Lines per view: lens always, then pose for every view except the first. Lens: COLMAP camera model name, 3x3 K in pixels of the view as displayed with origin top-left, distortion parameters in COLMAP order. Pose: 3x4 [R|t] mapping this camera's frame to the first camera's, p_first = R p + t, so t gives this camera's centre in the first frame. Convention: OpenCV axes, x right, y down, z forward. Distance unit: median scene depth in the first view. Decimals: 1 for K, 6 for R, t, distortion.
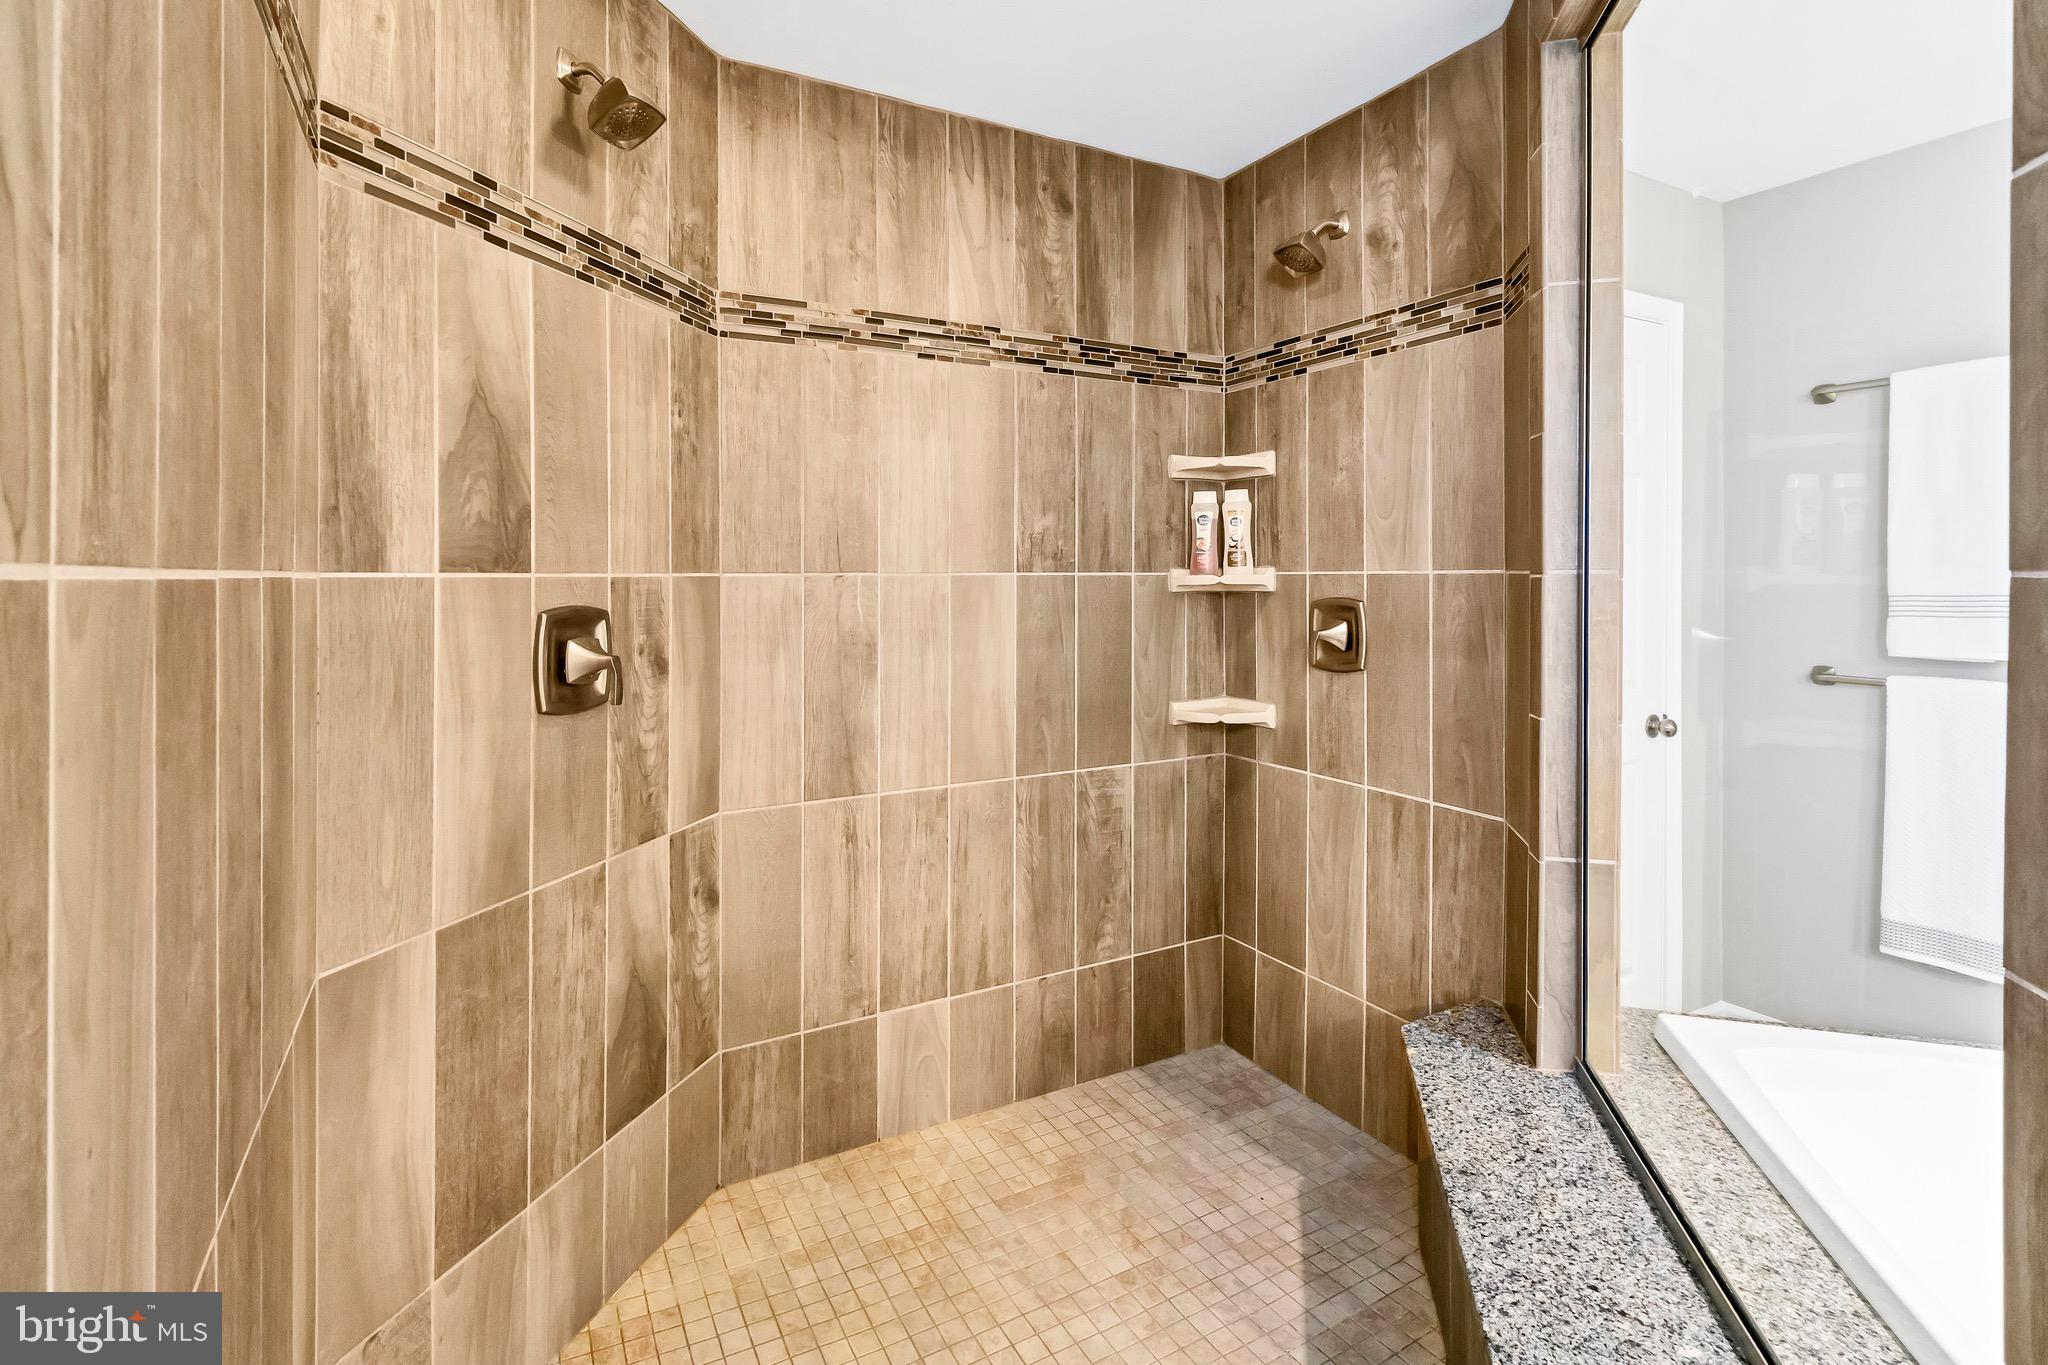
lens RADIAL K [[1038.6, 0, 963.5], [0, 1038.6, 575.8], [0, 0, 1]] dist [0.000468, -0.000012]
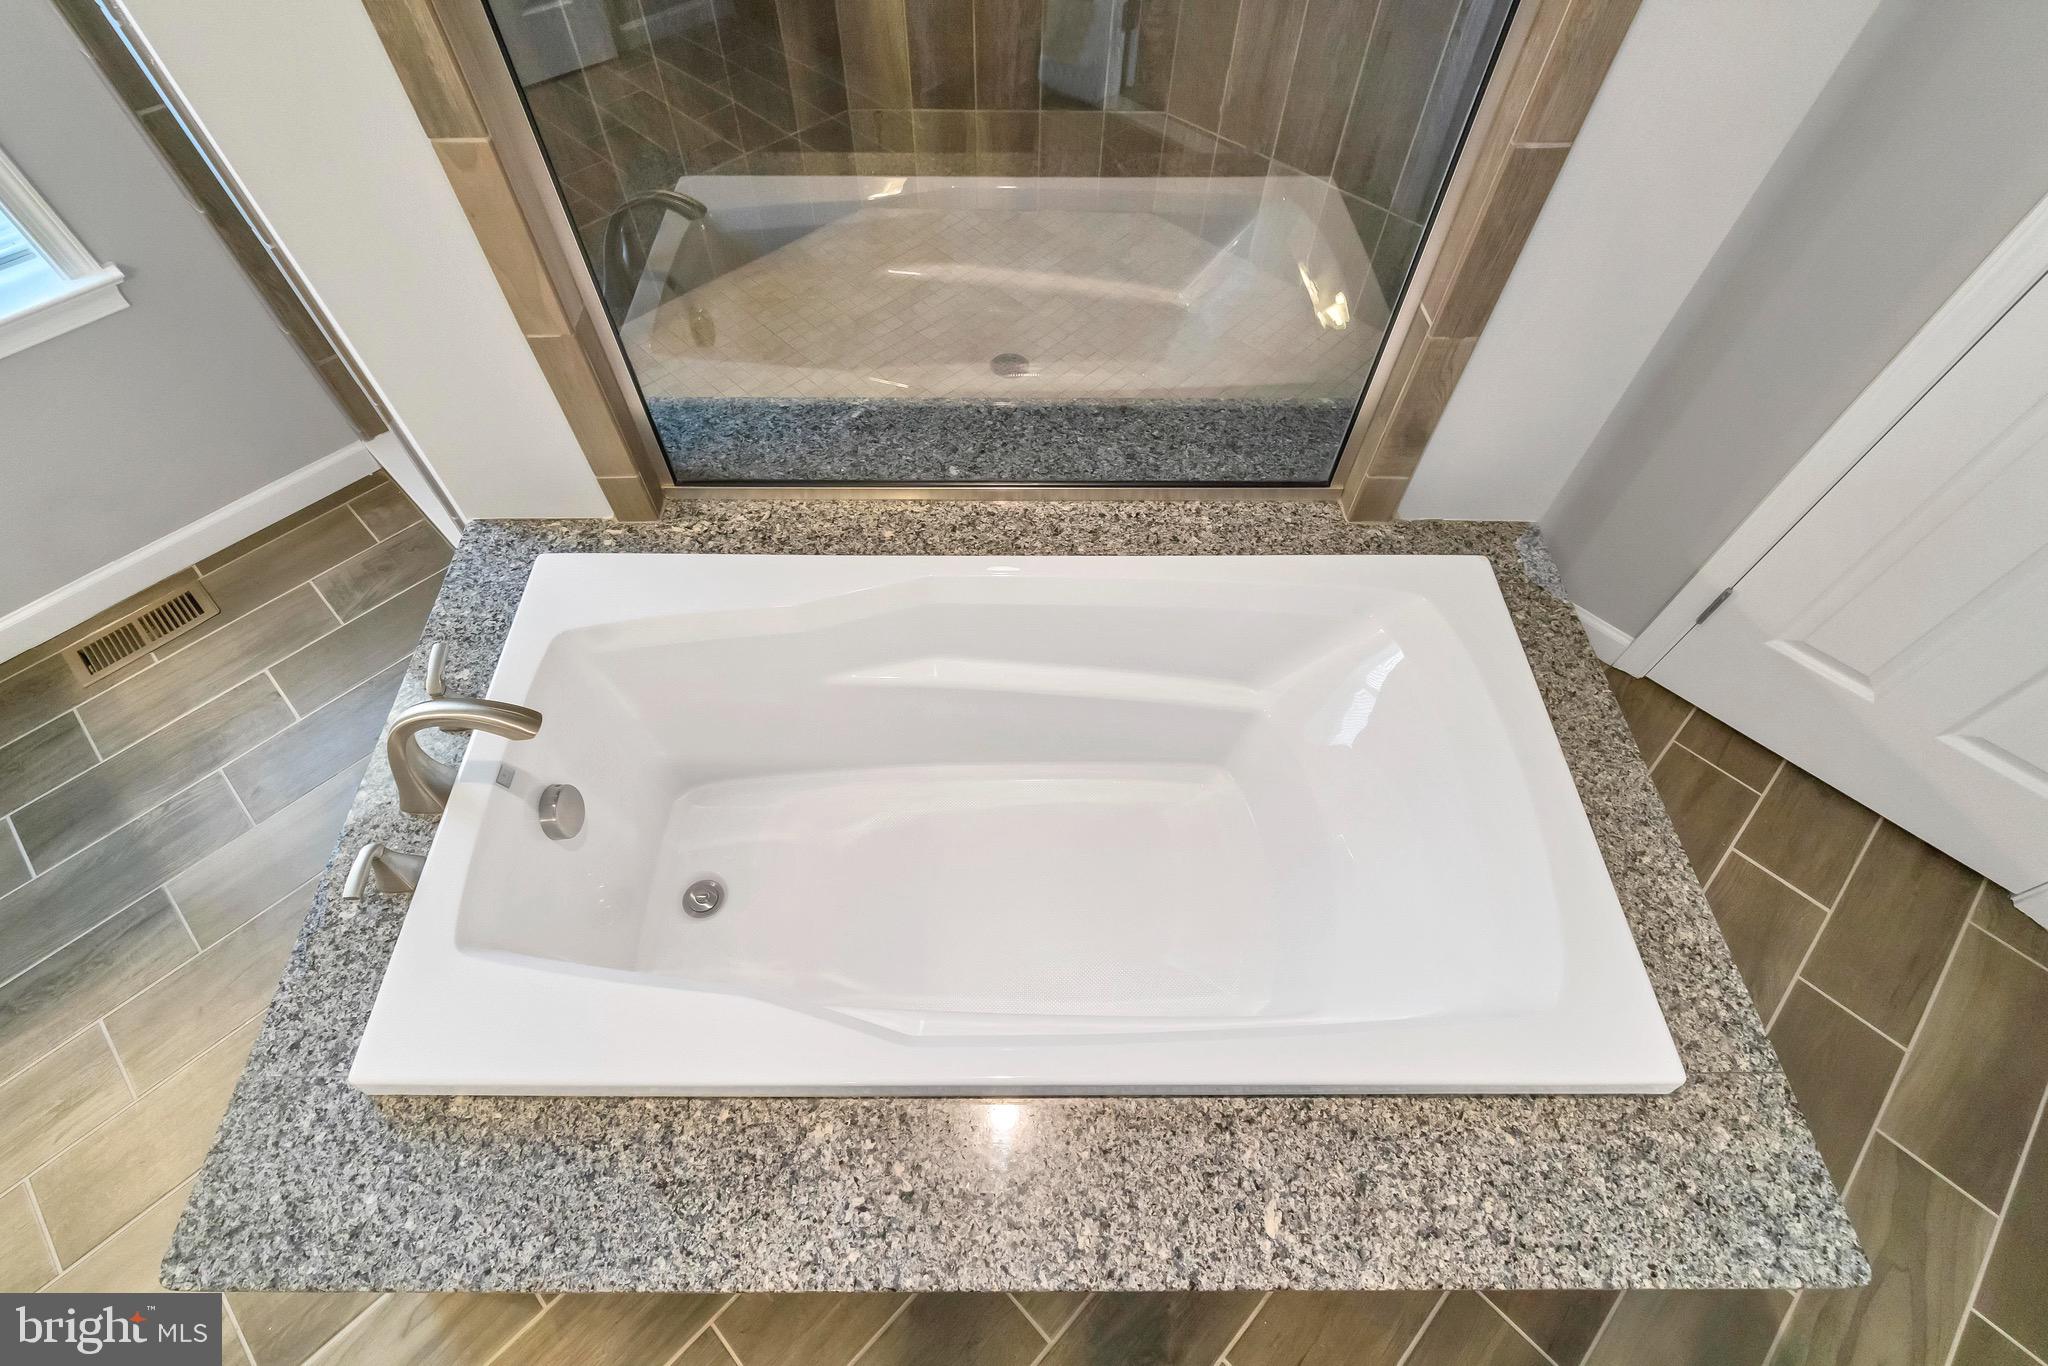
lens RADIAL K [[923.2, 0, 992.9], [0, 923.2, 734.3], [0, 0, 1]] dist [-0.003737, 0.000513]
pose [[0.251515, 0.818334, -0.516788, 0.959274], [0.008786, 0.532000, 0.846699, -0.131151], [0.967813, -0.217498, 0.126617, 0.423937]]
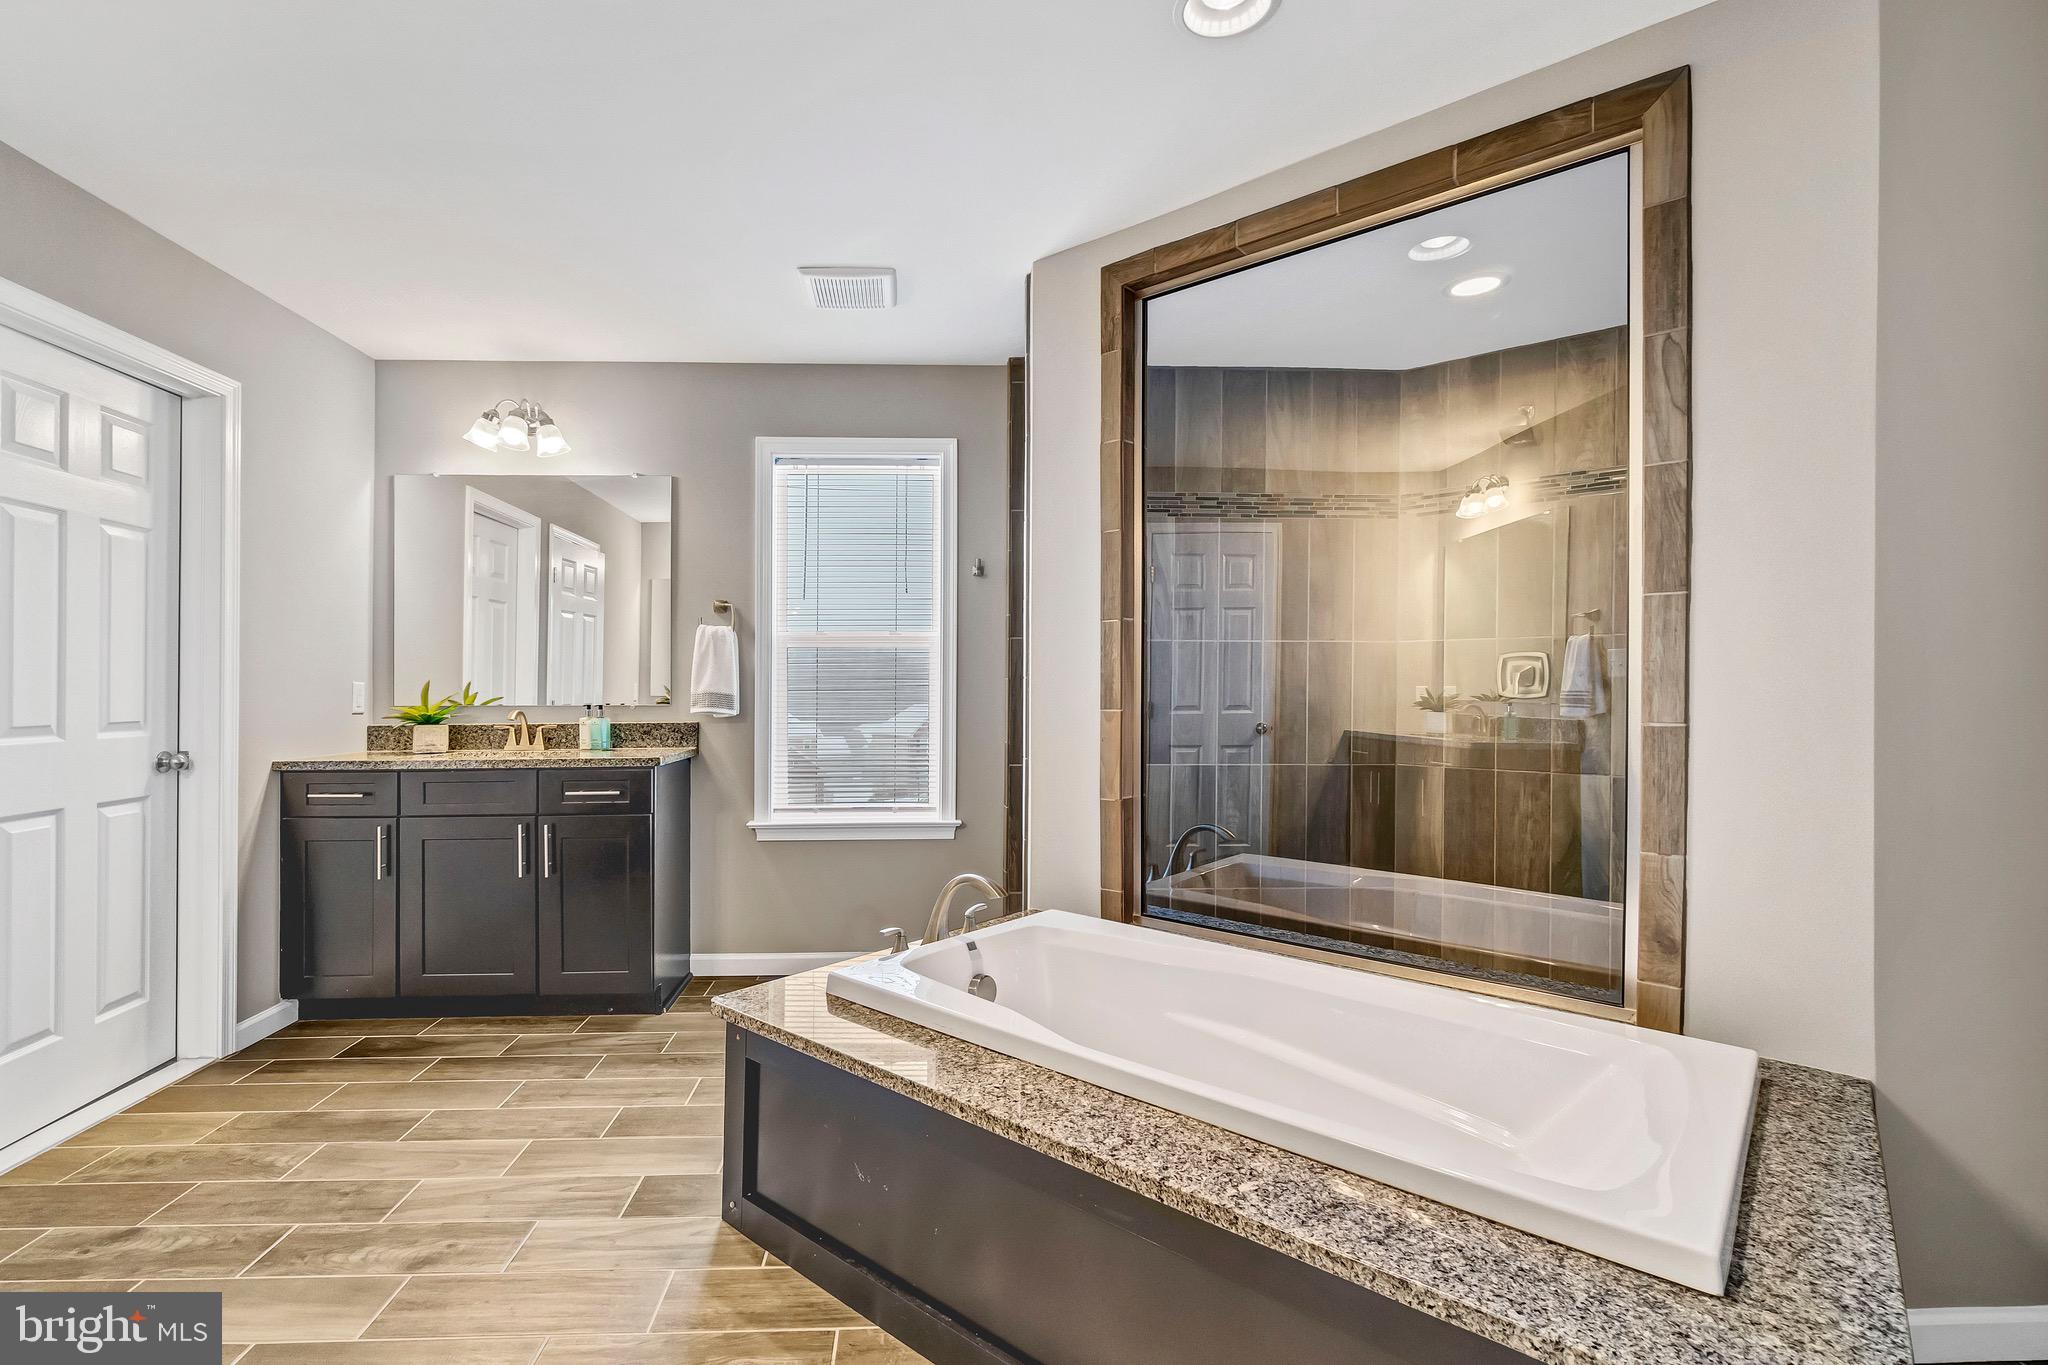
lens RADIAL K [[943.1, 0, 921.6], [0, 943.1, 695.9], [0, 0, 1]] dist [0.001036, -0.000577]
pose [[-0.501004, 0.005109, -0.865430, 1.563064], [-0.001778, 0.999974, 0.006933, 0.085460], [0.865443, 0.005012, -0.500982, 0.682936]]
